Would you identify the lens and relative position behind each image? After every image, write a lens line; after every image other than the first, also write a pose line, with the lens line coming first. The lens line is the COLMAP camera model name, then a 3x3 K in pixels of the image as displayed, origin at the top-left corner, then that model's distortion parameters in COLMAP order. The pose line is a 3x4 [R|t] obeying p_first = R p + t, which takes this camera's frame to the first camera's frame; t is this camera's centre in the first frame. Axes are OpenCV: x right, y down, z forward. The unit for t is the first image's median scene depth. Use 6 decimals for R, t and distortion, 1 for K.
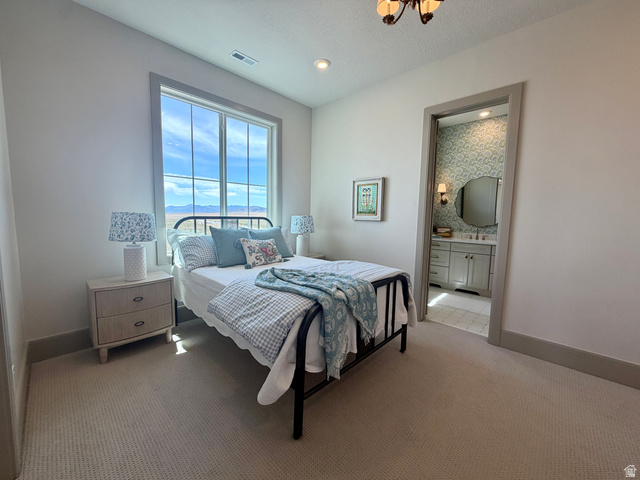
lens RADIAL K [[254.8, 0, 320.6], [0, 254.8, 239.3], [0, 0, 1]] dist [0.001163, 0.000117]
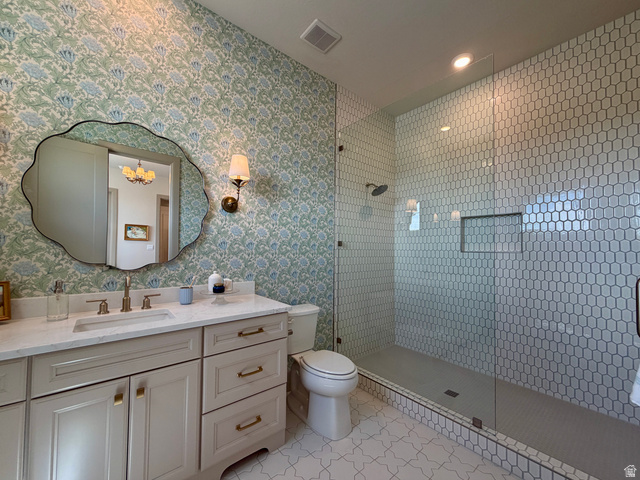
lens RADIAL K [[254.8, 0, 321.1], [0, 254.8, 243.6], [0, 0, 1]] dist [0.001163, 0.000117]
pose [[0.126472, 0.010081, 0.991919, 0.312745], [0.088611, 0.995836, -0.021419, -0.053485], [-0.988004, 0.090604, 0.125052, 0.688633]]
